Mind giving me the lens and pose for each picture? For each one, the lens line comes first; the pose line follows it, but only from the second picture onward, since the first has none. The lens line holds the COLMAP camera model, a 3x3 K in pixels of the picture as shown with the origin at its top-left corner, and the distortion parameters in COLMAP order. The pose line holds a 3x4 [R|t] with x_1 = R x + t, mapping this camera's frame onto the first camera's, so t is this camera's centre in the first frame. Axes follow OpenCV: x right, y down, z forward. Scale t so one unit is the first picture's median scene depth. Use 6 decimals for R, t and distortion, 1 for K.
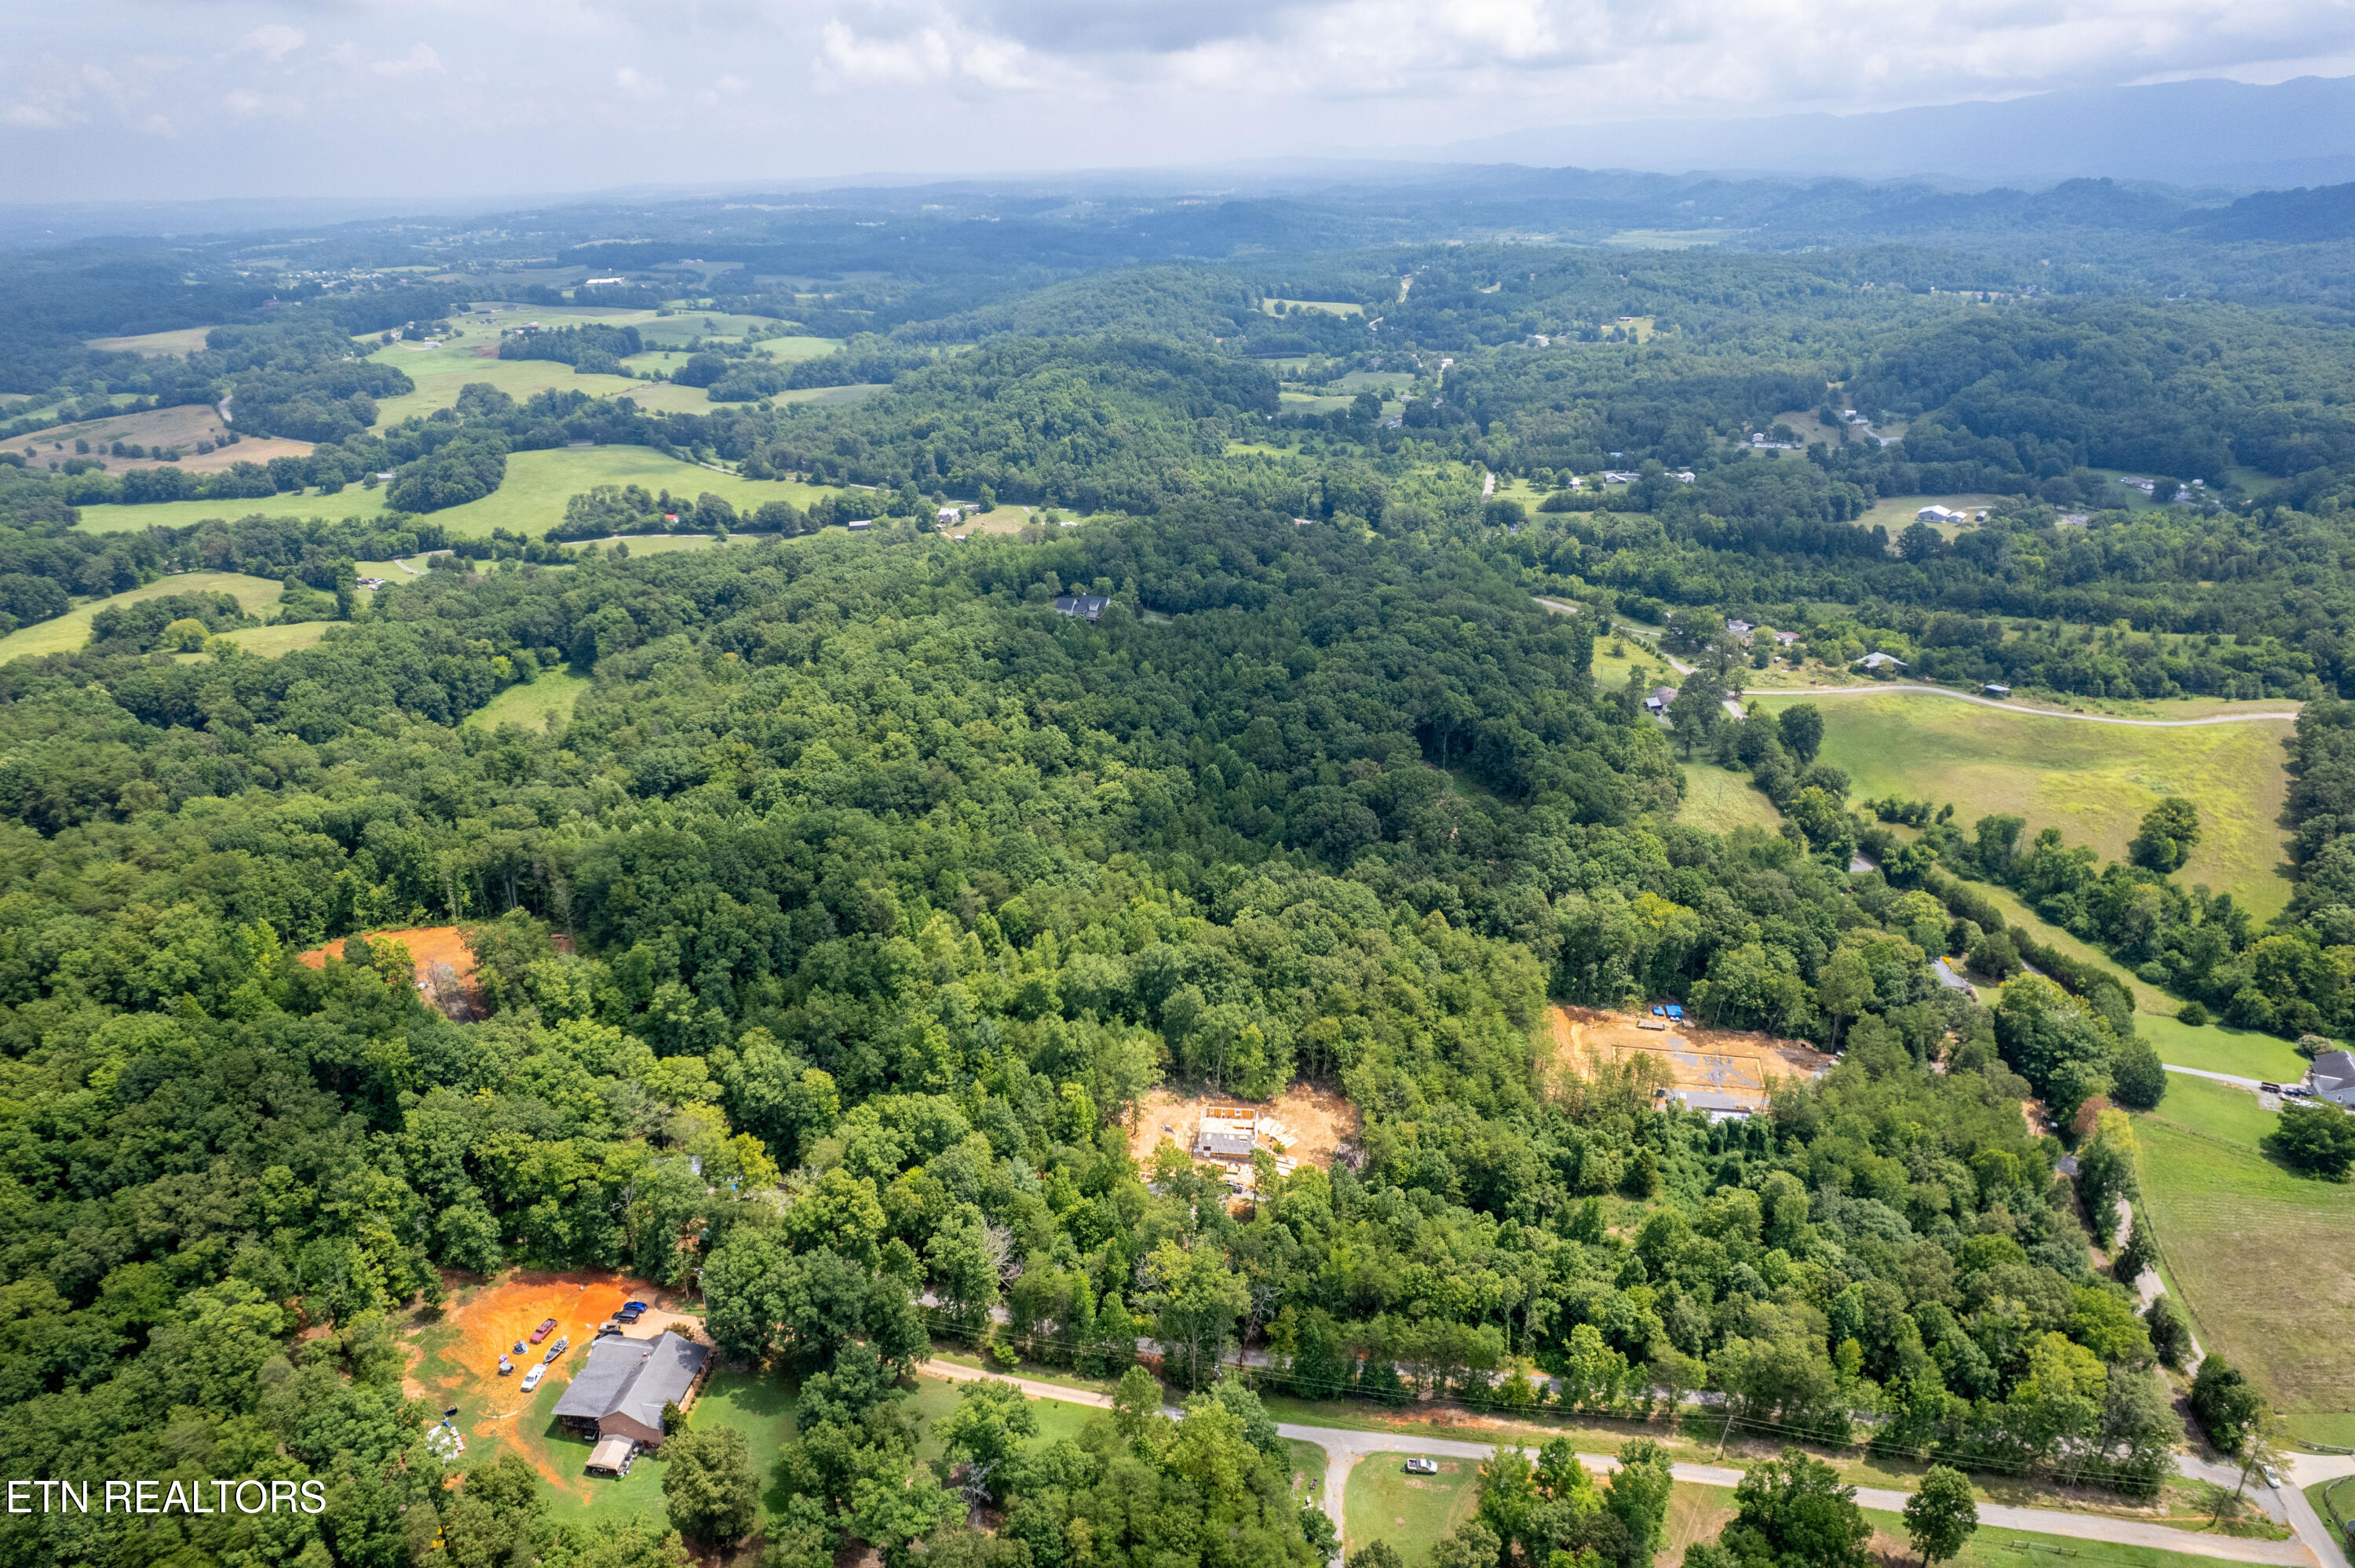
lens RADIAL K [[1514.3, 0, 1171.5], [0, 1514.3, 781.1], [0, 0, 1]] dist [-0.079747, 0.072252]
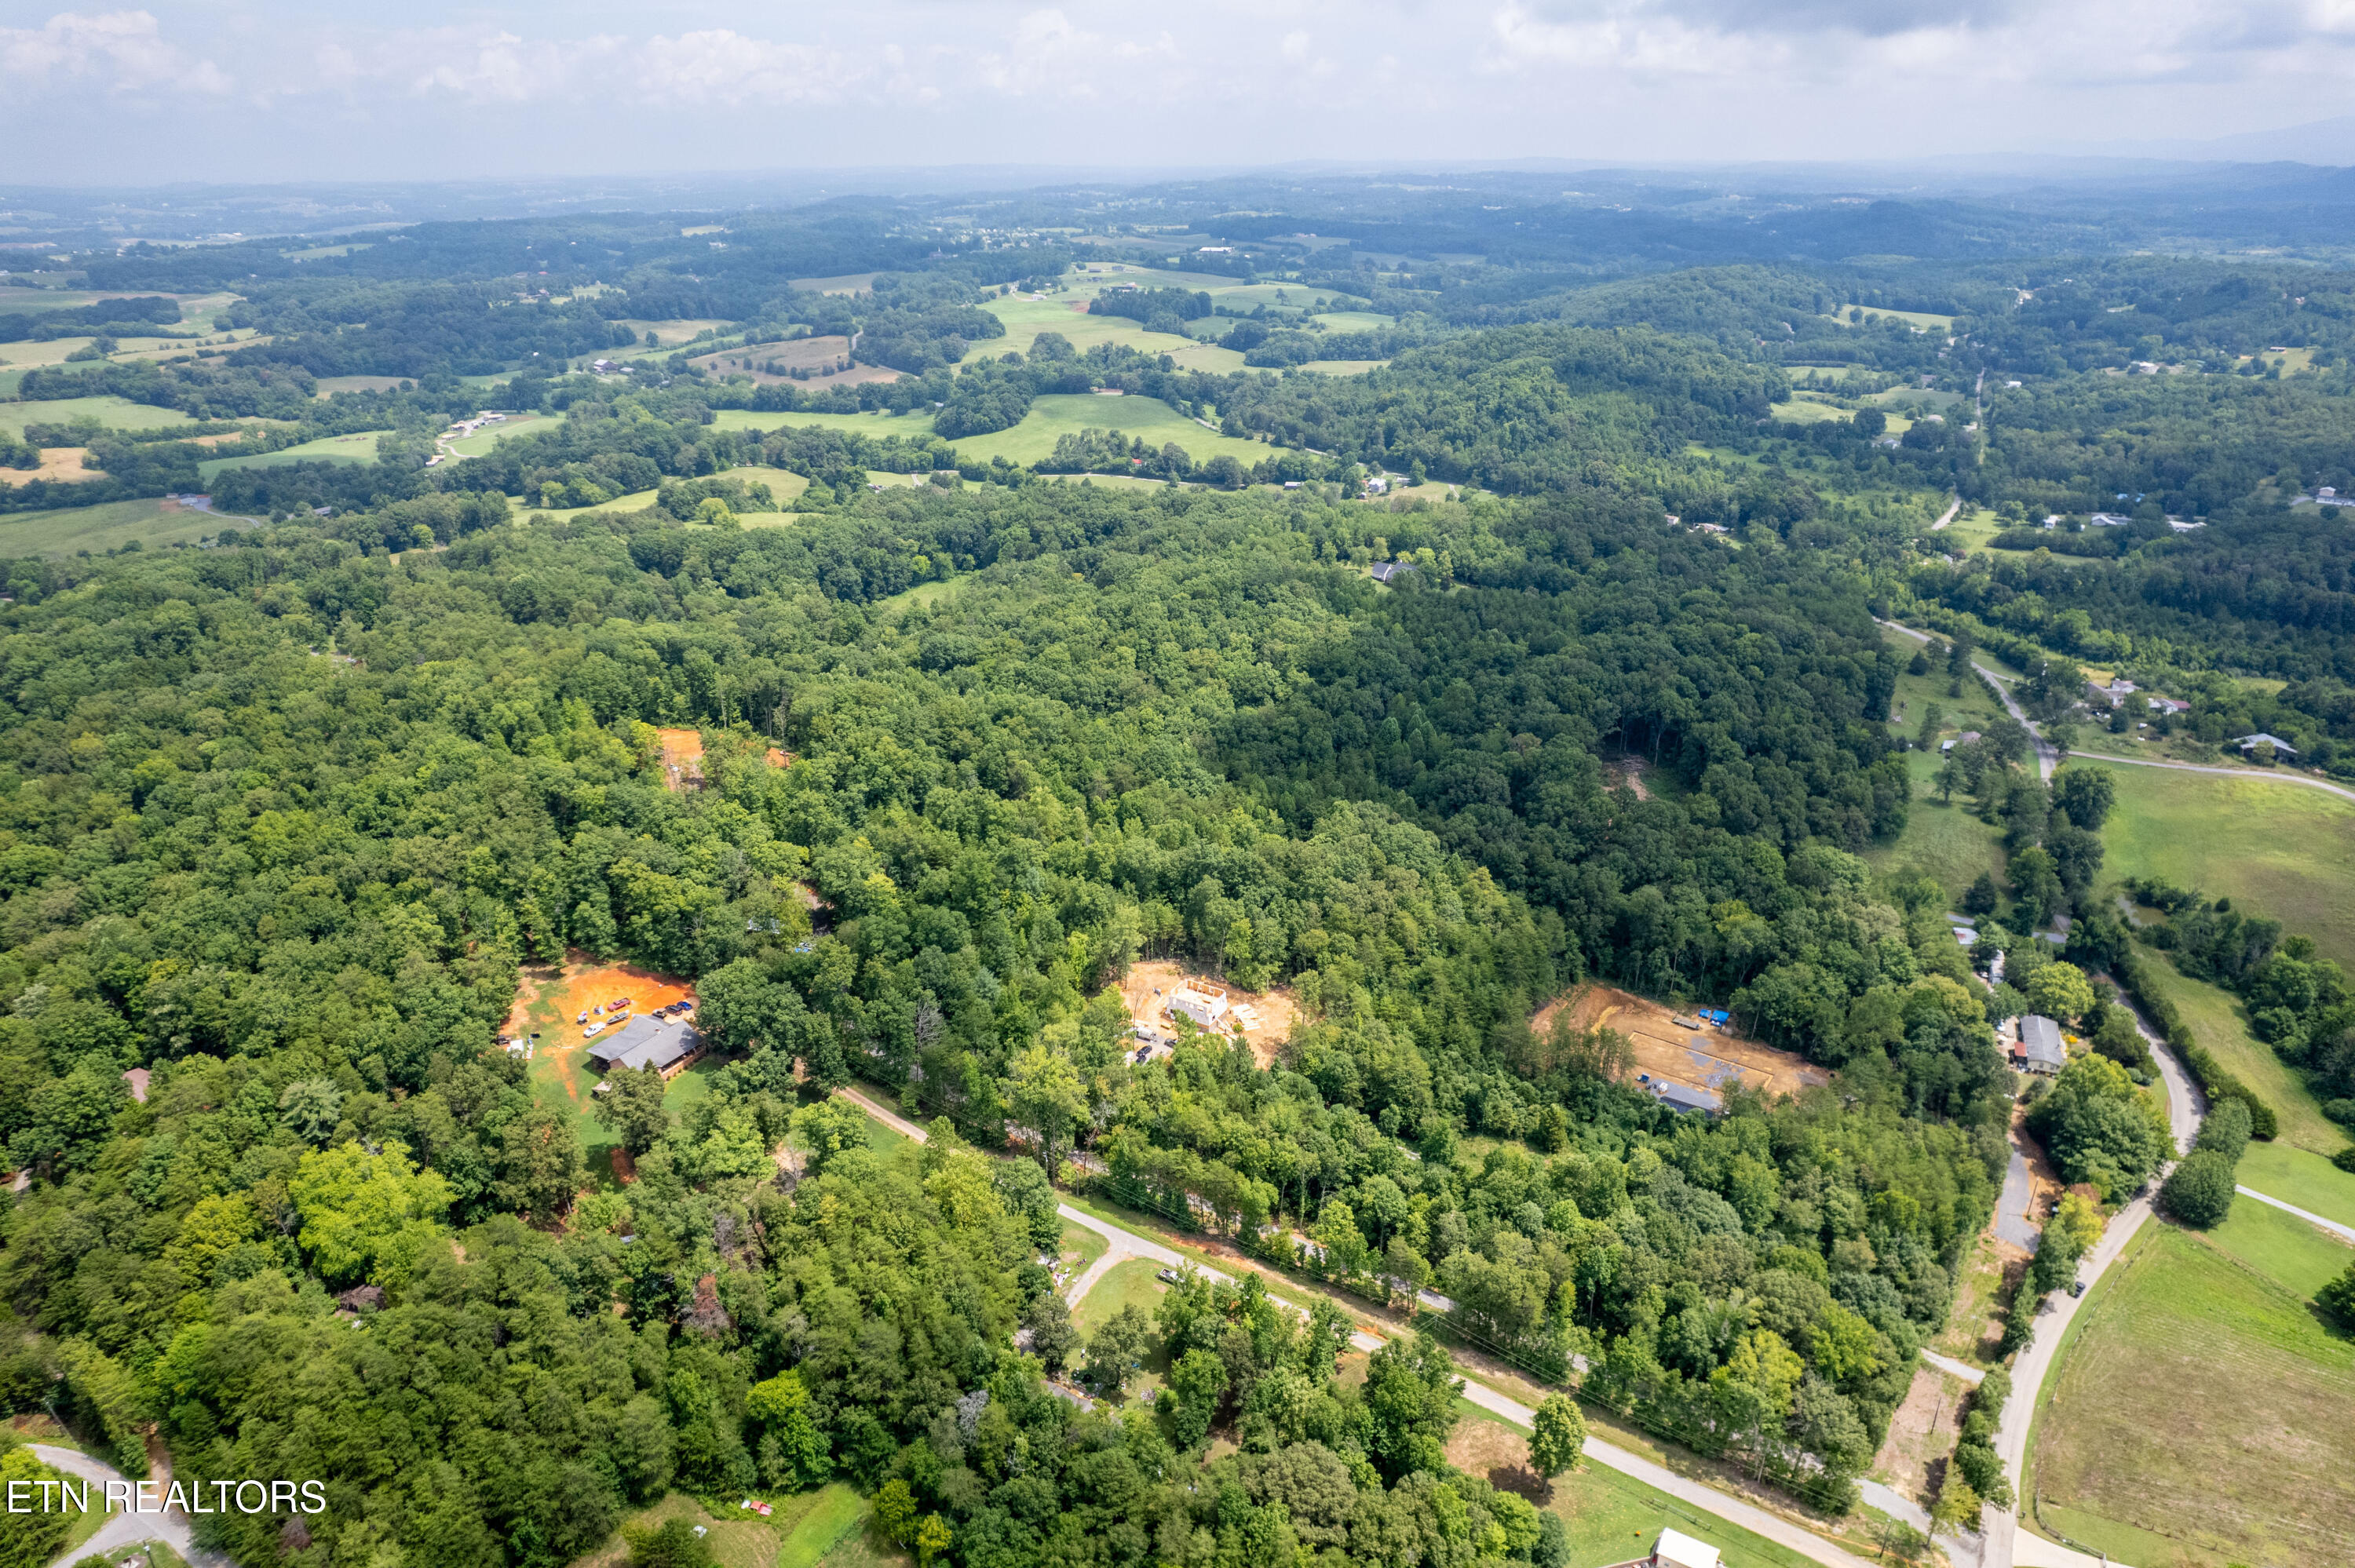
lens RADIAL K [[1514.3, 0, 1167.8], [0, 1514.3, 788.0], [0, 0, 1]] dist [-0.079747, 0.072252]
pose [[0.914779, 0.171091, -0.365933, 0.334473], [-0.166027, 0.985070, 0.045524, 0.019045], [0.368259, 0.019110, 0.929527, -0.062181]]
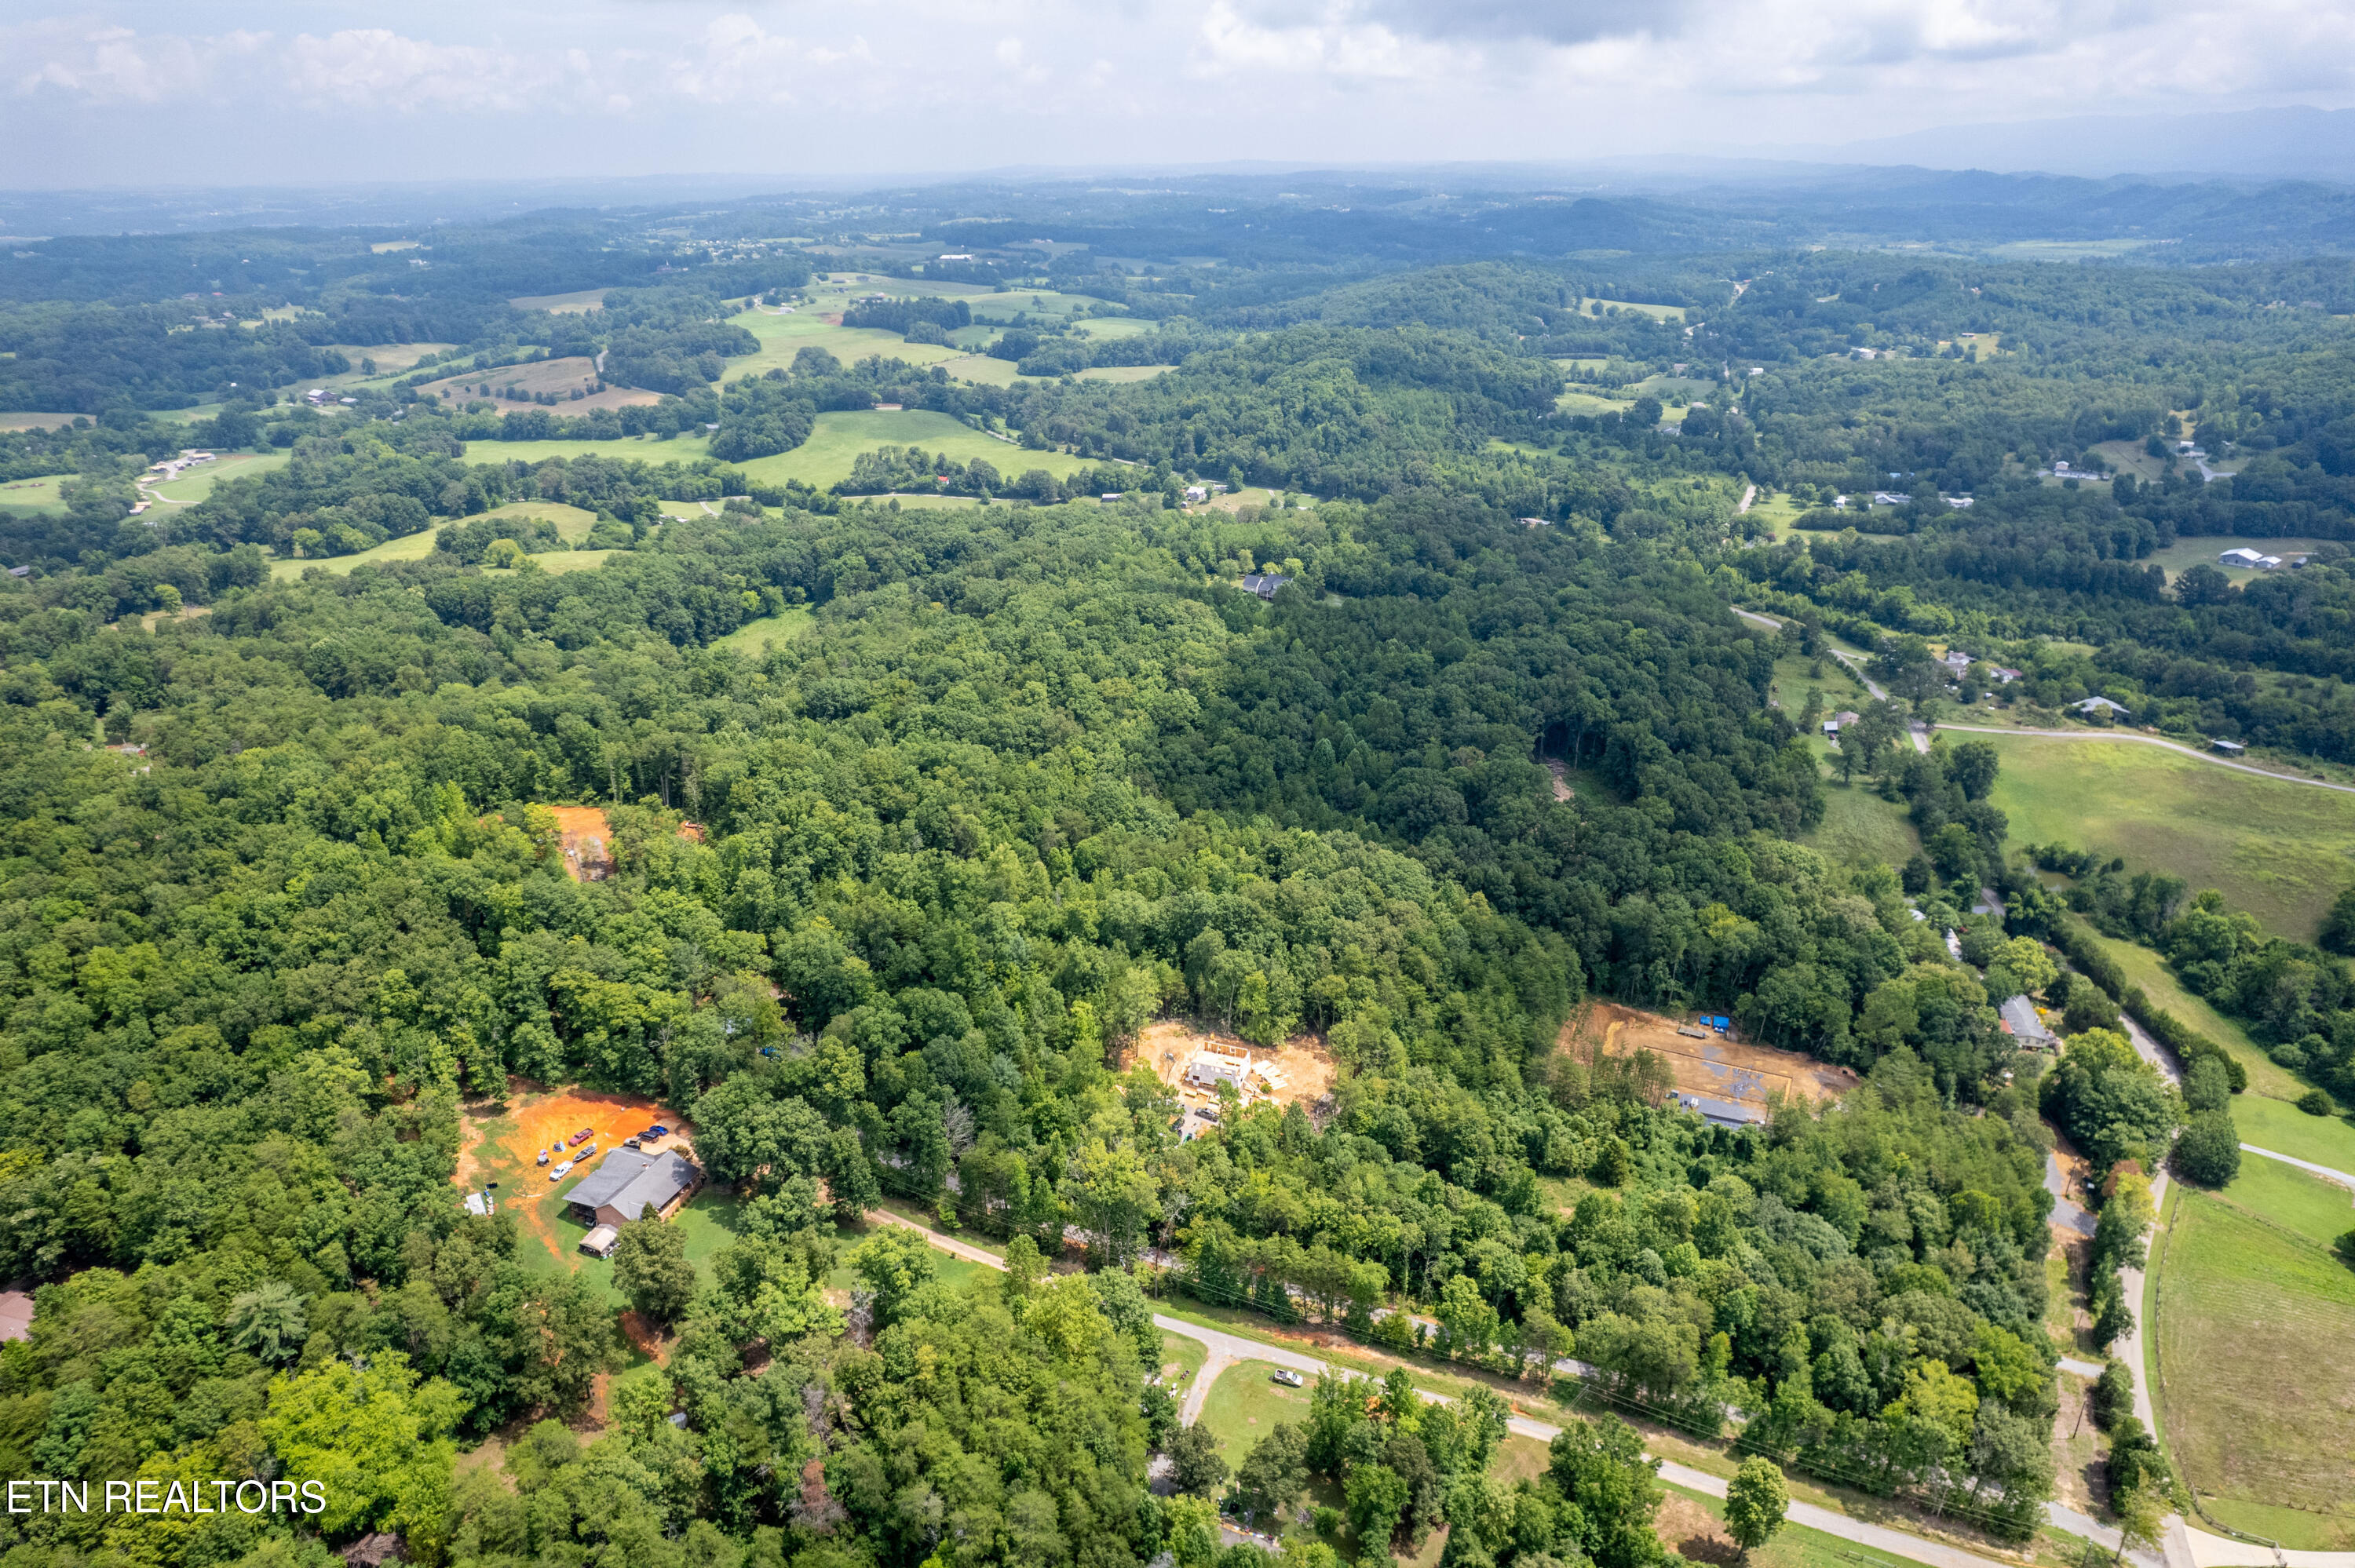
lens RADIAL K [[1514.3, 0, 1170.2], [0, 1514.3, 787.3], [0, 0, 1]] dist [-0.079747, 0.072252]
pose [[0.973164, 0.100578, -0.206971, 0.168163], [-0.098615, 0.994929, 0.019805, 0.014638], [0.207913, 0.001137, 0.978147, -0.046038]]
